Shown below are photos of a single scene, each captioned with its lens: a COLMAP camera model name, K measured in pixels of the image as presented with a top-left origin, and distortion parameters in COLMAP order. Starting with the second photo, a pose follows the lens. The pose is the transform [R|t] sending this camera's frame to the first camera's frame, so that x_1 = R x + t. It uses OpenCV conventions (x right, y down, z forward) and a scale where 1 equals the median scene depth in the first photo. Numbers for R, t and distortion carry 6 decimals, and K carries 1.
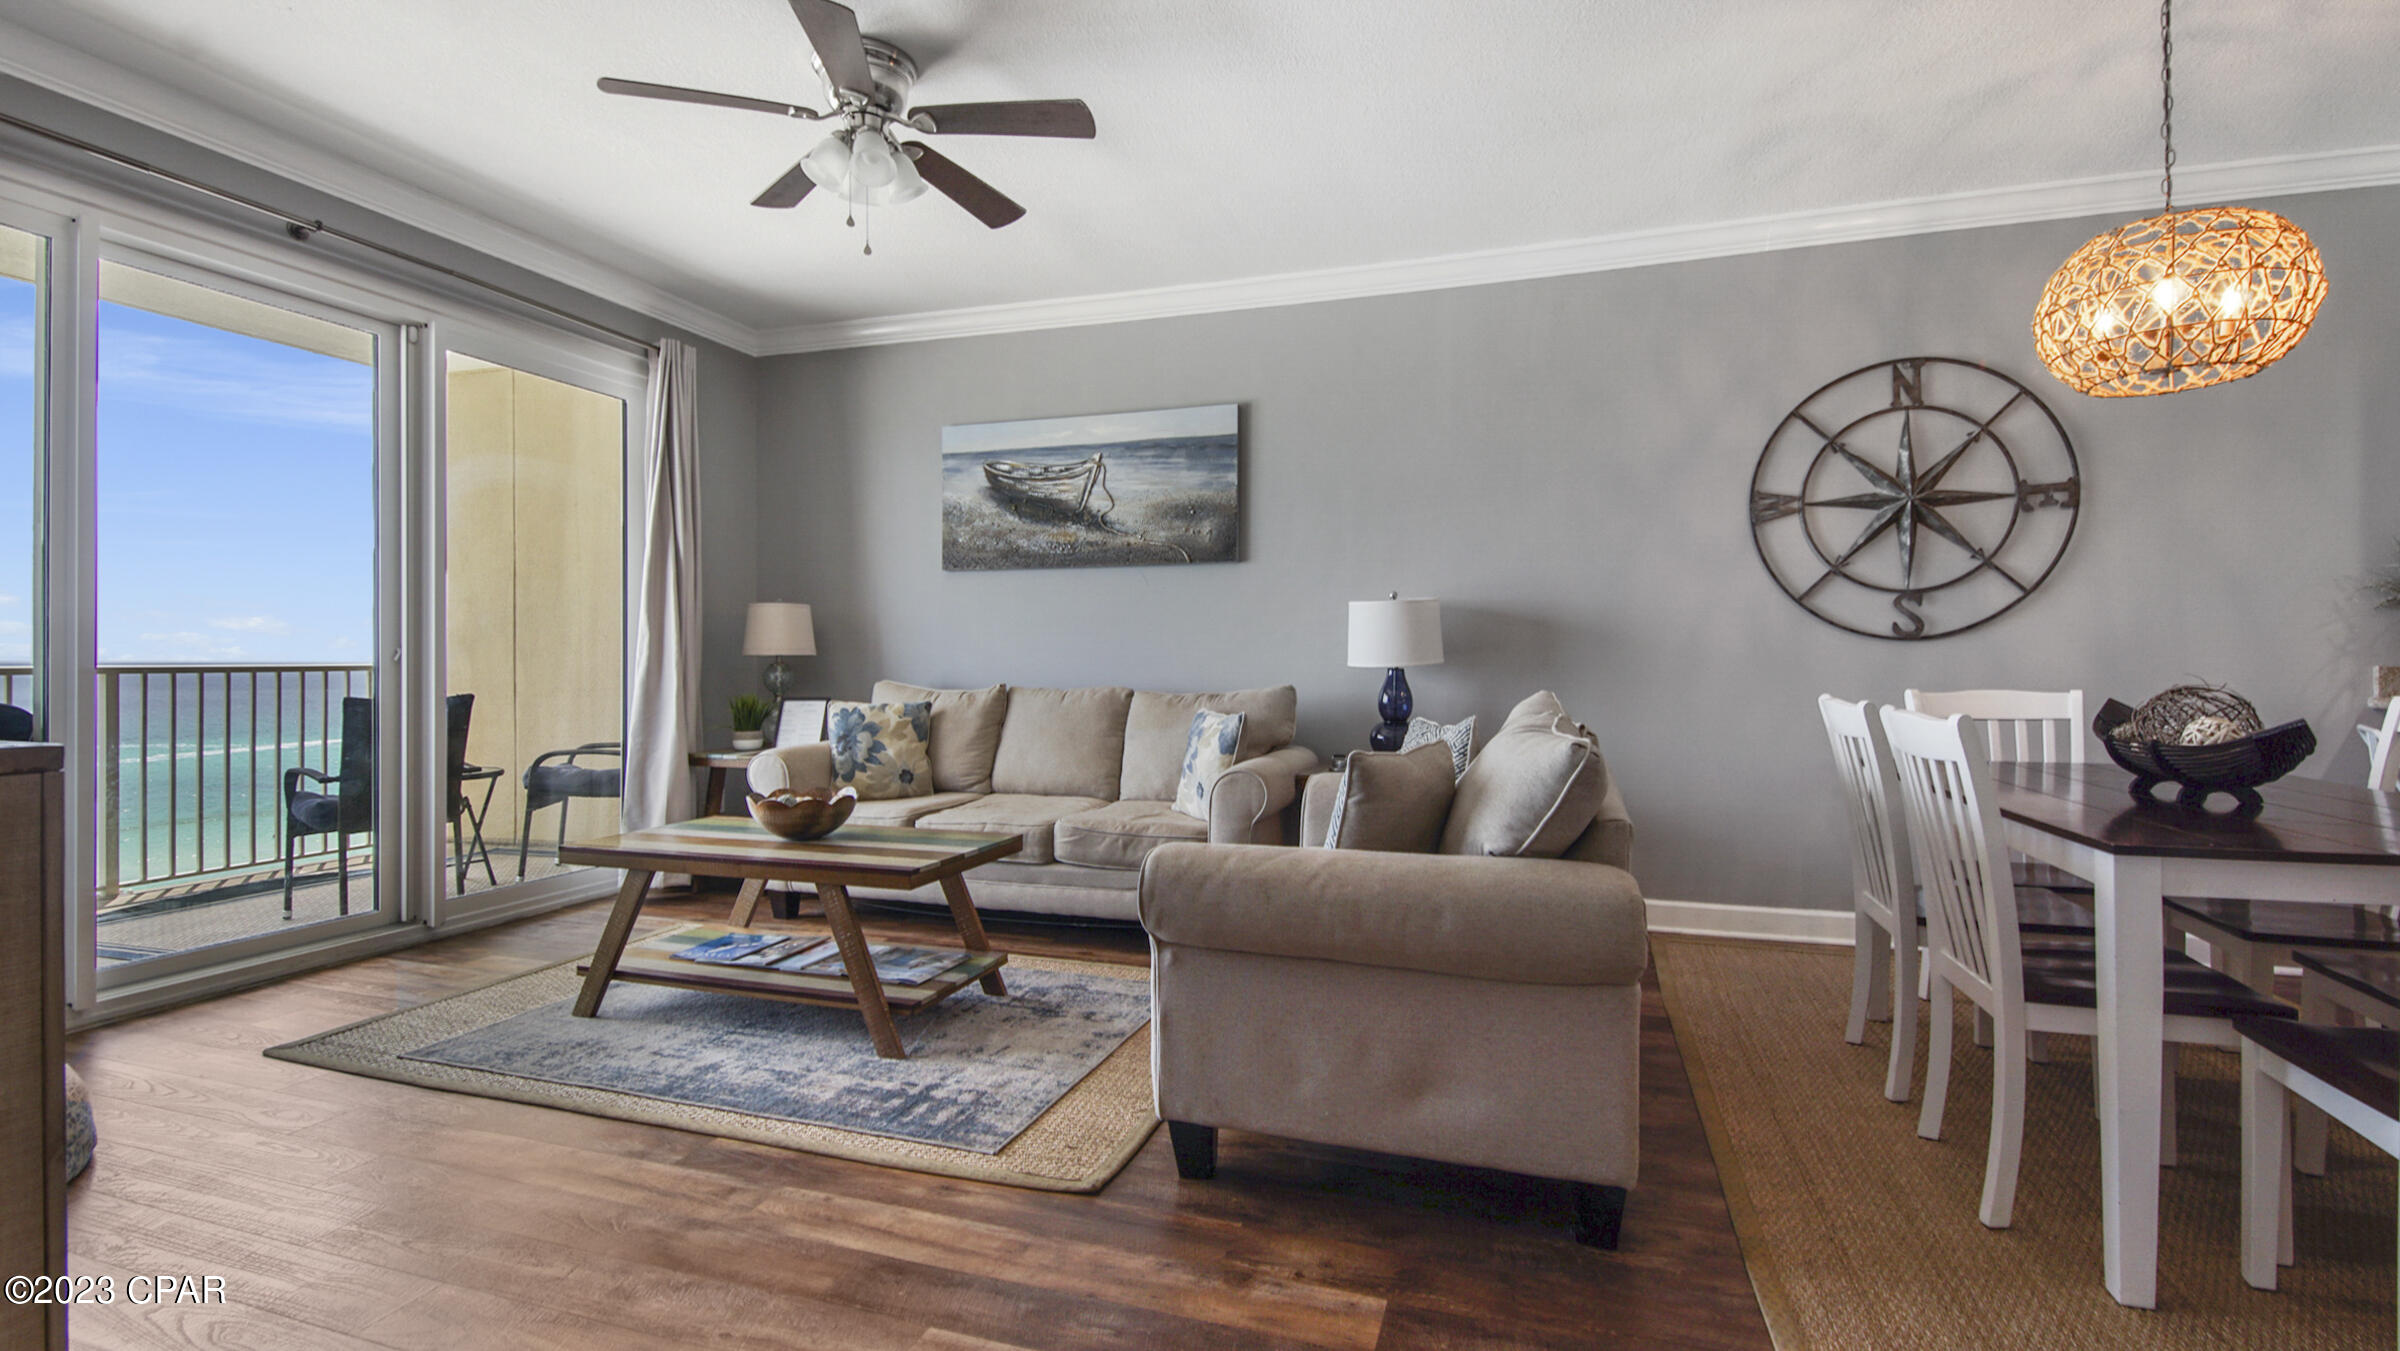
lens RADIAL K [[1050.5, 0, 1200.0], [0, 1050.5, 675.5], [0, 0, 1]] dist [0.019726, -0.000668]
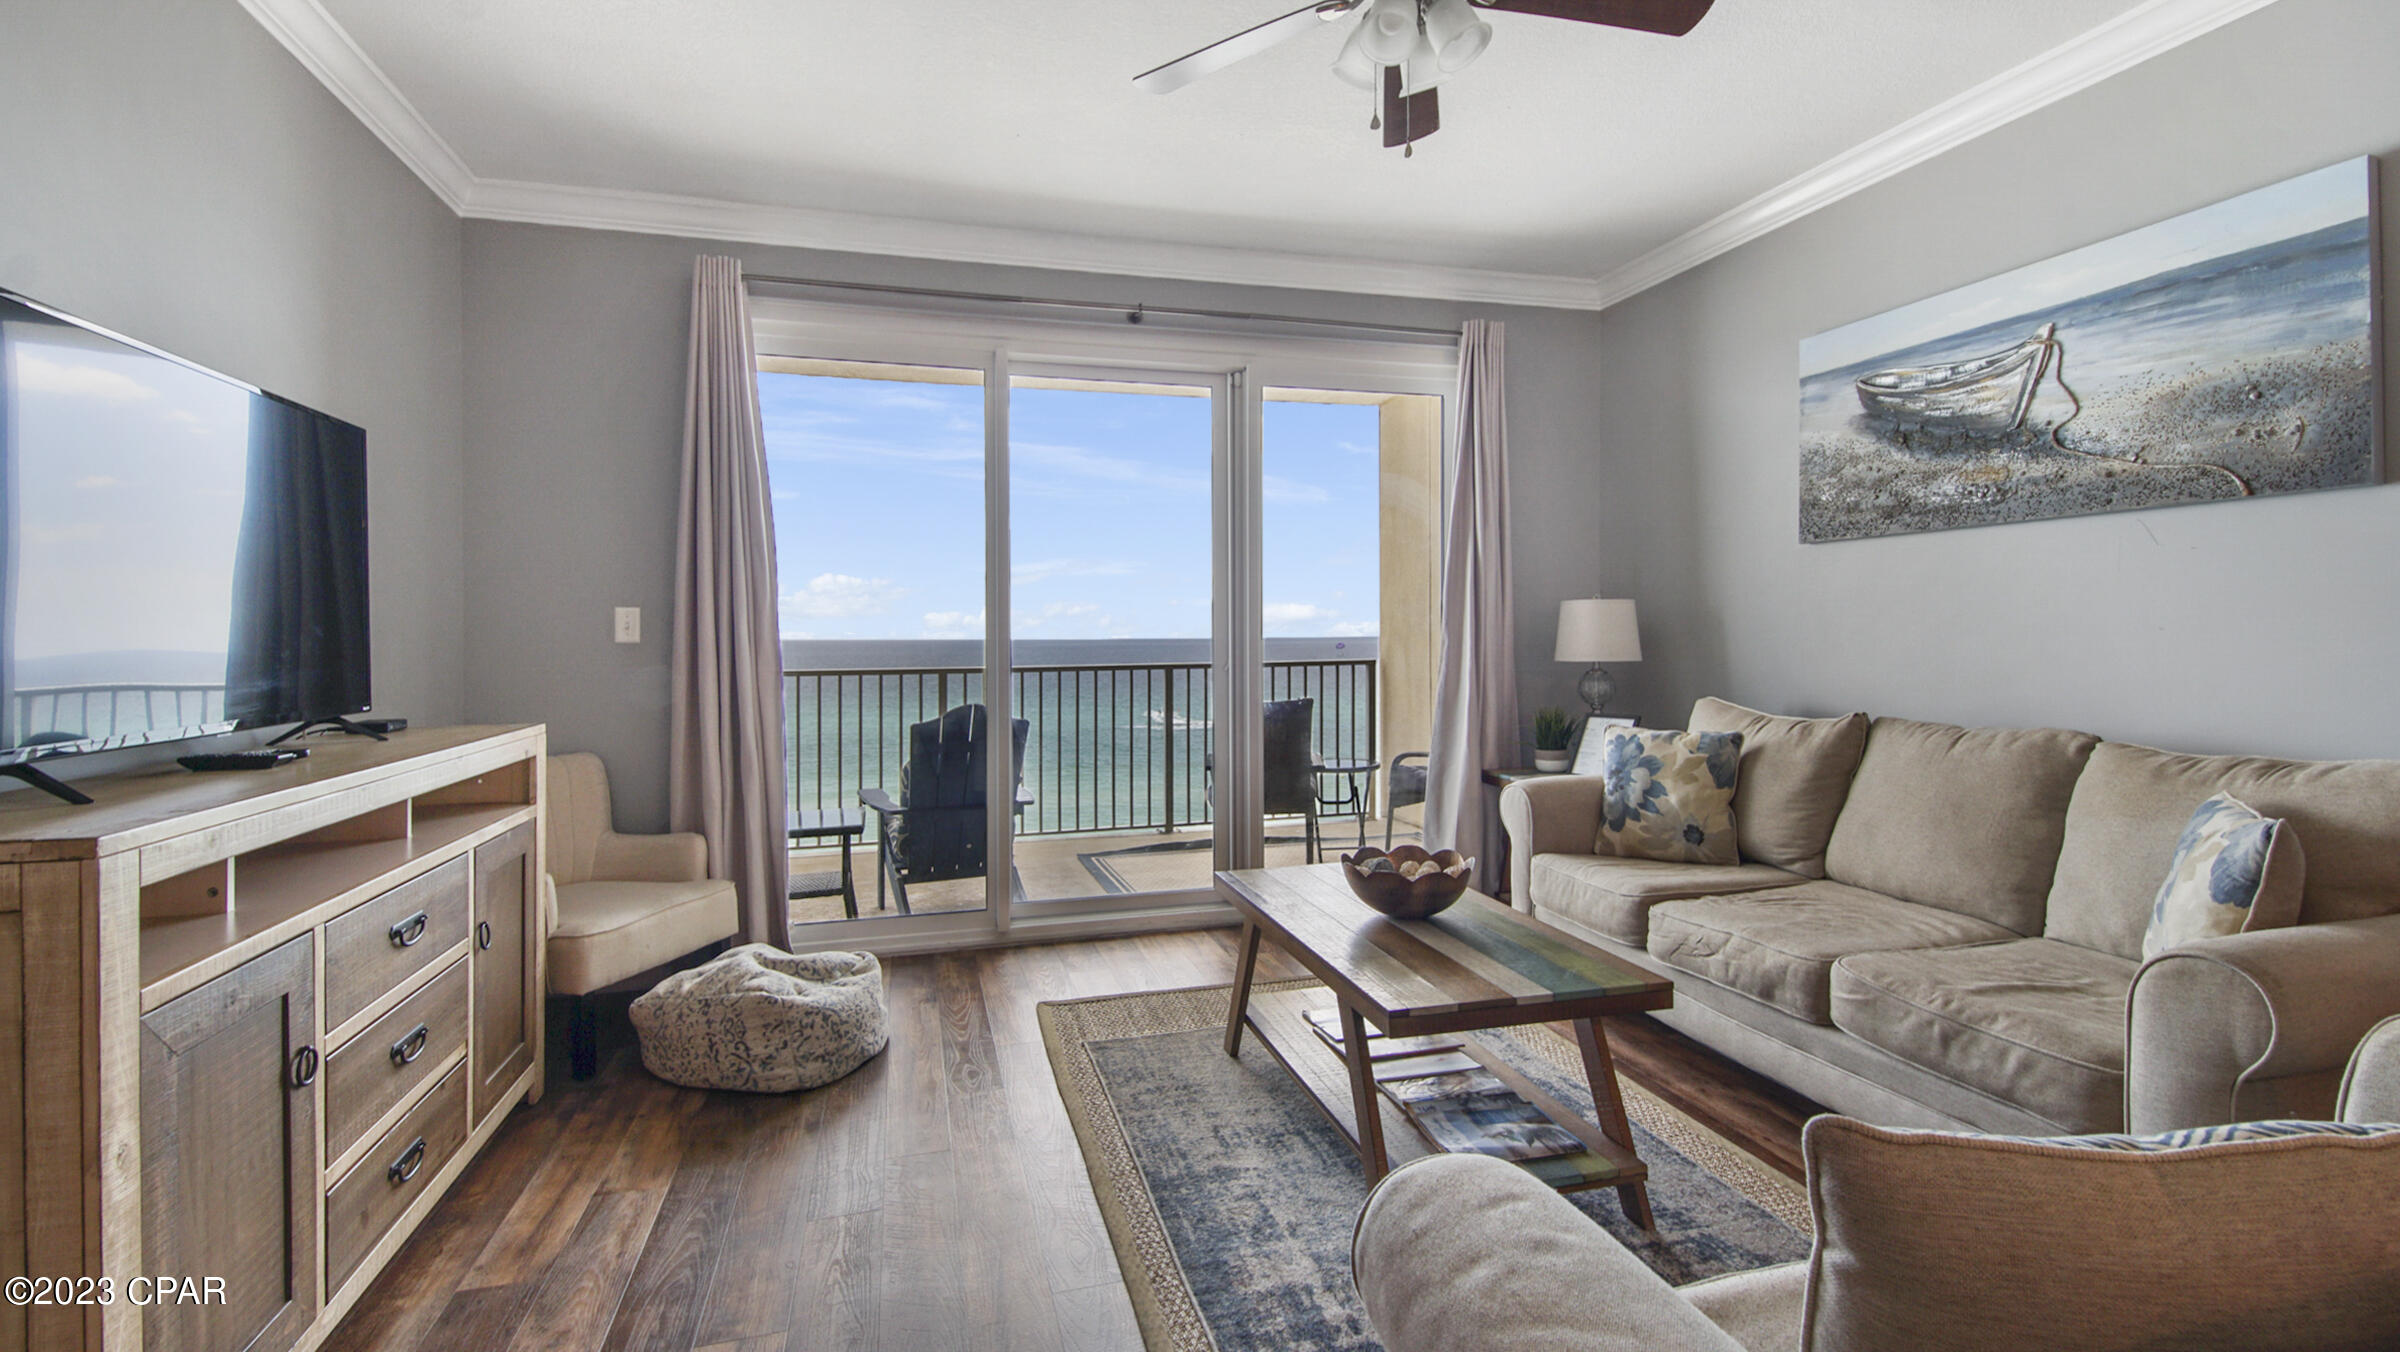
lens RADIAL K [[1067.7, 0, 1197.6], [0, 1067.7, 635.8], [0, 0, 1]] dist [0.036659, -0.021049]
pose [[0.555088, -0.004231, -0.831781, 0.174339], [-0.002726, 0.999972, -0.006905, -0.041440], [0.831787, 0.006100, 0.555061, 0.341447]]
